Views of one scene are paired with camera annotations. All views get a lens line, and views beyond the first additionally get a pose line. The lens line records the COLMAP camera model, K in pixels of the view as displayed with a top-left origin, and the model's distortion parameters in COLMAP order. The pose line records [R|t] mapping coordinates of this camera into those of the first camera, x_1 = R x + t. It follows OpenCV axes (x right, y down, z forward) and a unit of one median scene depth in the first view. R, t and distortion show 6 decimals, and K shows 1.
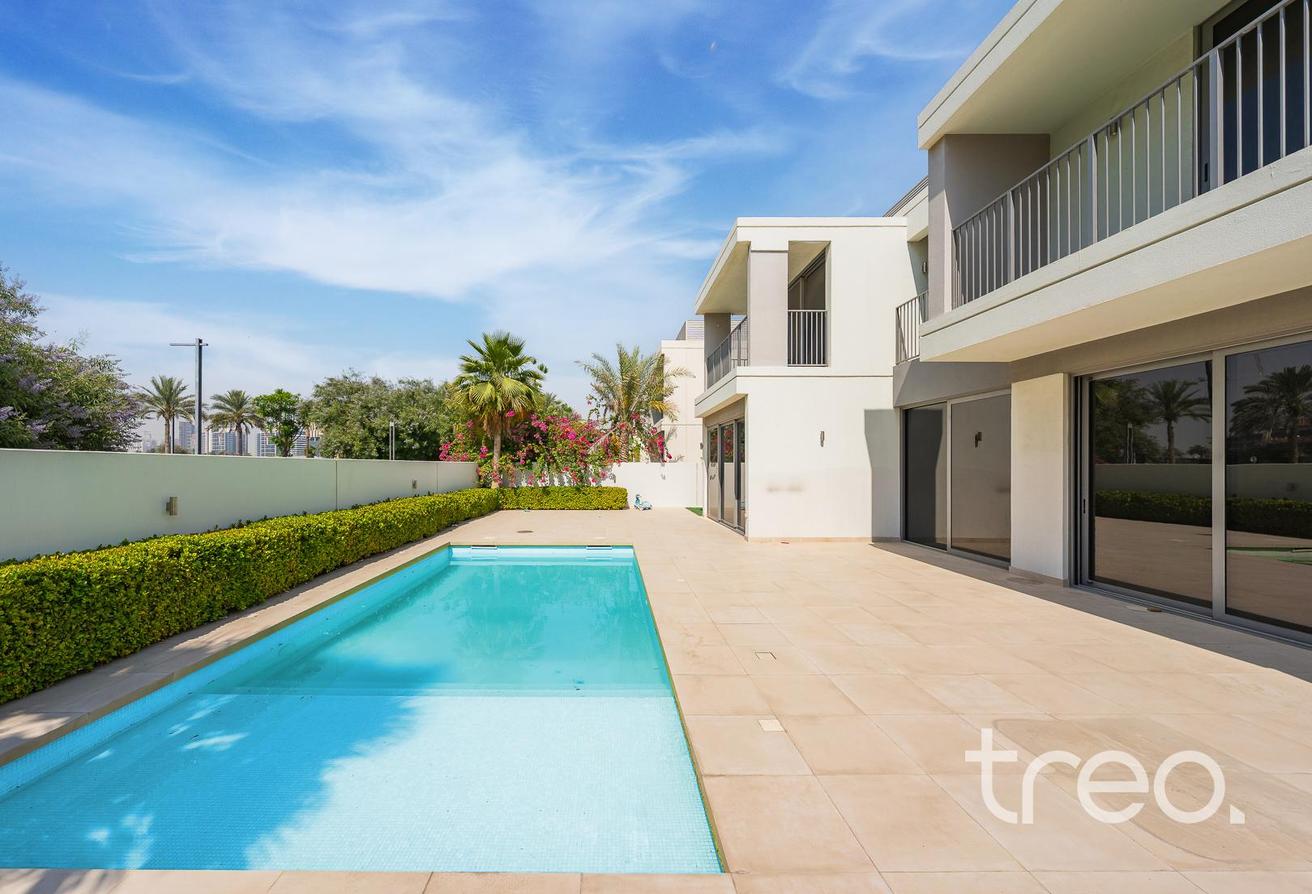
lens RADIAL K [[468.6, 0, 647.7], [0, 468.6, 443.0], [0, 0, 1]] dist [-0.001058, -0.000286]
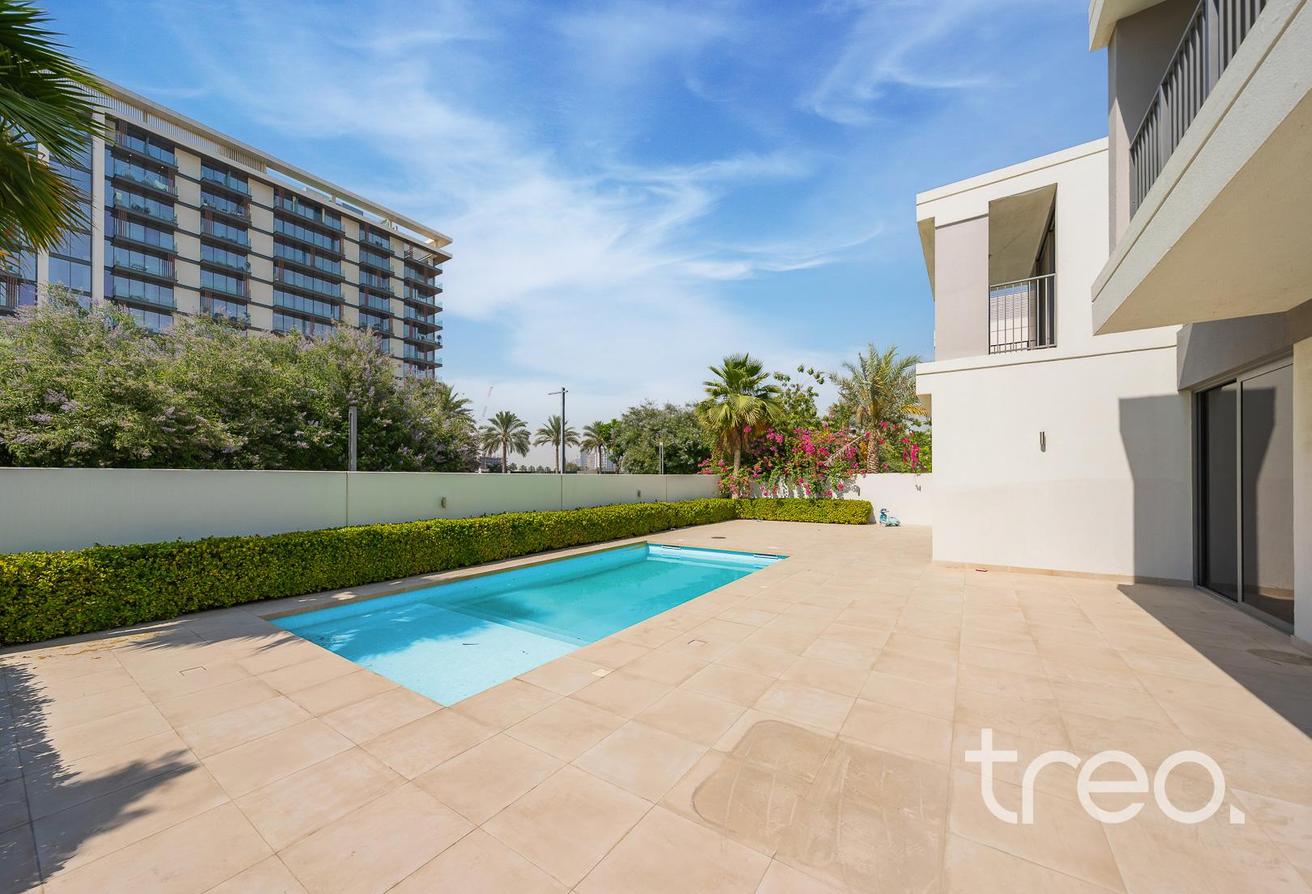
lens RADIAL K [[468.6, 0, 647.7], [0, 468.6, 443.0], [0, 0, 1]] dist [-0.001058, -0.000286]
pose [[0.820081, -0.047791, -0.570248, 0.135234], [0.033541, 0.998808, -0.035473, -0.000337], [0.571263, 0.009964, 0.820706, -0.003866]]
